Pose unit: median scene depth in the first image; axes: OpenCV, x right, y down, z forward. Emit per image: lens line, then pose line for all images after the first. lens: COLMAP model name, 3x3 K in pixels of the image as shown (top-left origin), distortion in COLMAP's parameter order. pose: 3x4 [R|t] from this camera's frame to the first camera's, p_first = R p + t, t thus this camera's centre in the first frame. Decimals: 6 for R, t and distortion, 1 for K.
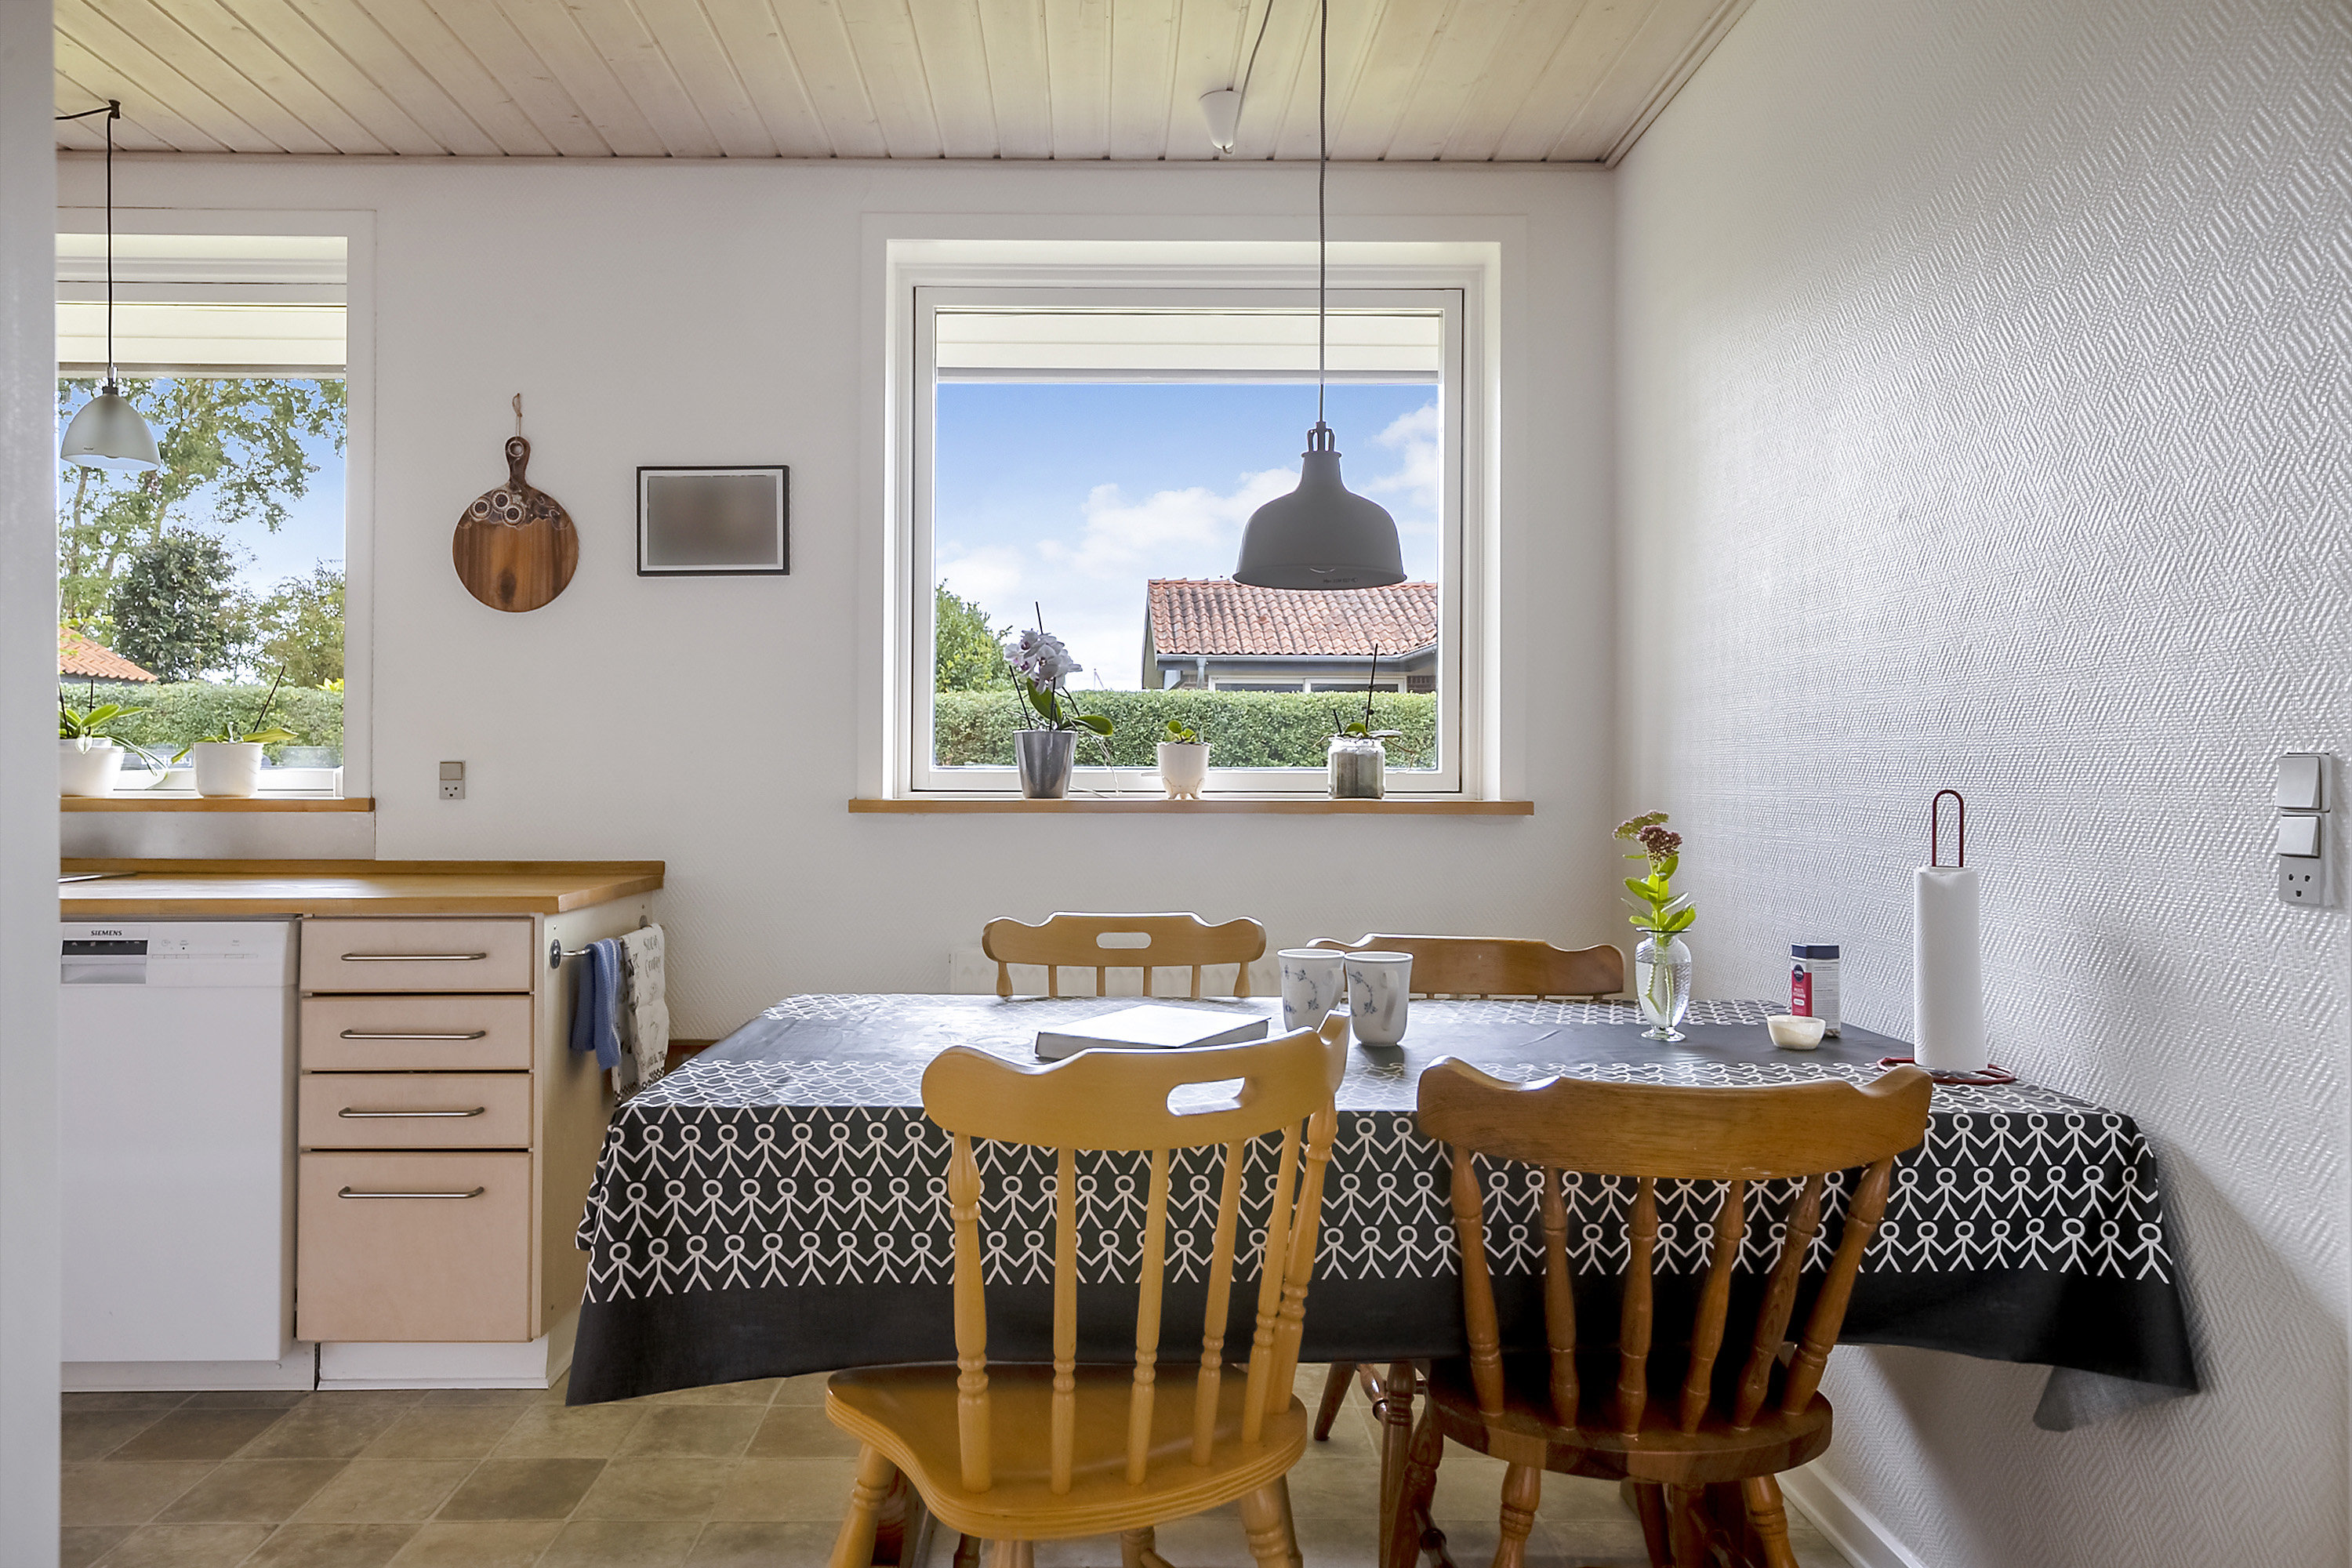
lens RADIAL K [[1588.6, 0, 1176.3], [0, 1588.6, 784.3], [0, 0, 1]] dist [0.006450, -0.000376]
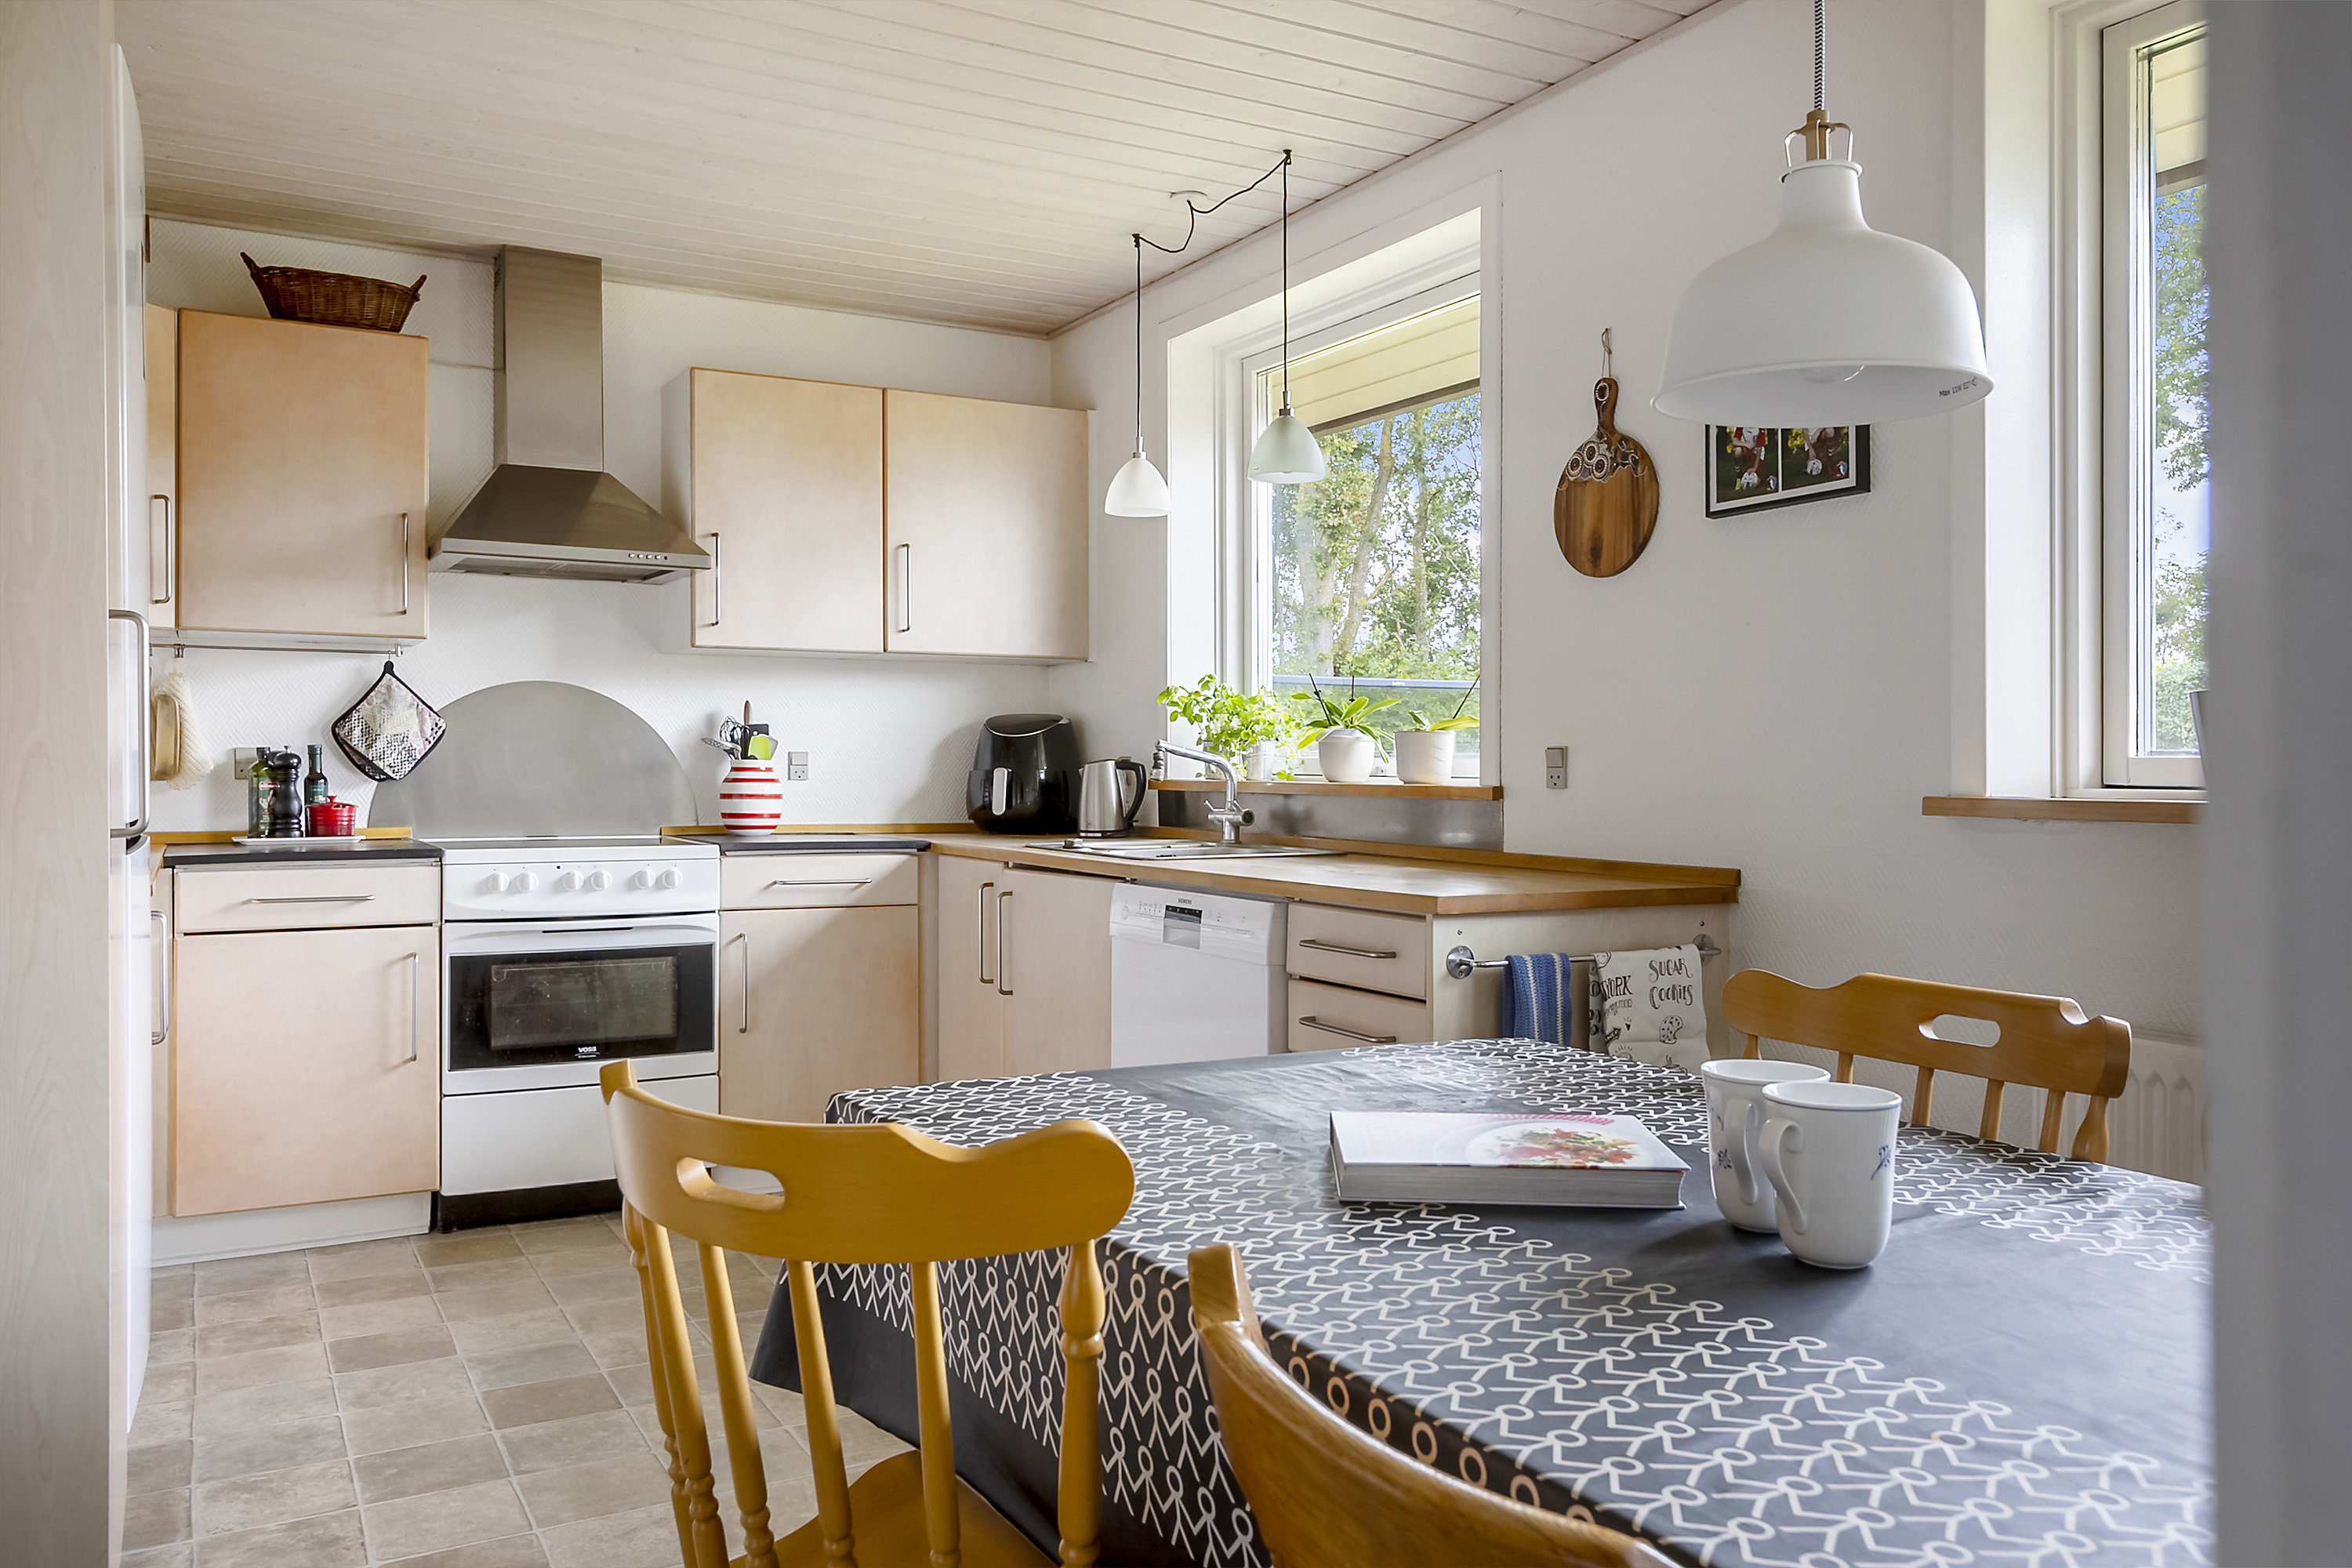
lens RADIAL K [[1776.0, 0, 1175.6], [0, 1776.0, 763.5], [0, 0, 1]] dist [-0.012194, -0.000656]
pose [[0.444848, -0.000409, -0.895606, 0.358678], [-0.009461, 0.999942, -0.005156, 0.002278], [0.895556, 0.010767, 0.444818, 0.351693]]
